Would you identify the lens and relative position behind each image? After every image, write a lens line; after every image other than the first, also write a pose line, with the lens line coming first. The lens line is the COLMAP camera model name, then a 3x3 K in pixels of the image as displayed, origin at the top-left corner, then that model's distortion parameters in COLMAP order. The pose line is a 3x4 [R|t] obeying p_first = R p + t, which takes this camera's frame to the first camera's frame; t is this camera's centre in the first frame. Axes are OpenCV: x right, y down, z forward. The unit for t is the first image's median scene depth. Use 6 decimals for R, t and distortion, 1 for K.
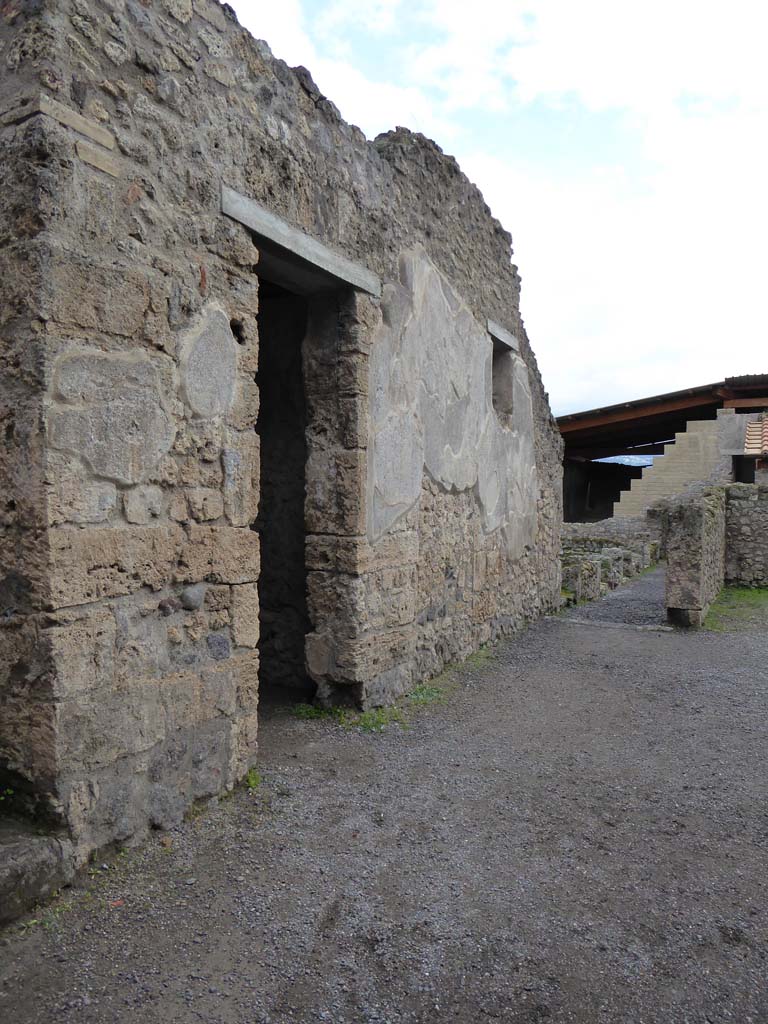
lens RADIAL K [[725.9, 0, 387.8], [0, 725.9, 508.3], [0, 0, 1]] dist [-0.024263, 0.004833]
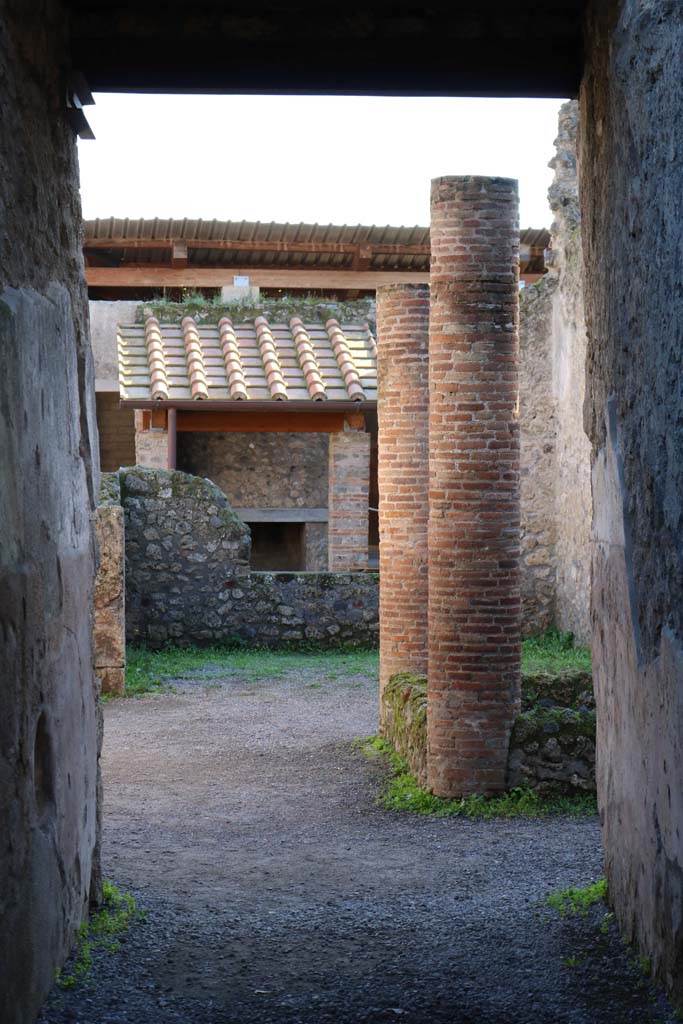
lens RADIAL K [[2396.3, 0, 341.5], [0, 2396.3, 512.0], [0, 0, 1]] dist [0.016751, 0.030069]
pose [[0.831895, -0.009524, 0.554851, -0.411821], [0.009995, 0.999948, 0.002179, -0.002730], [-0.554843, 0.003733, 0.831947, -0.625294]]
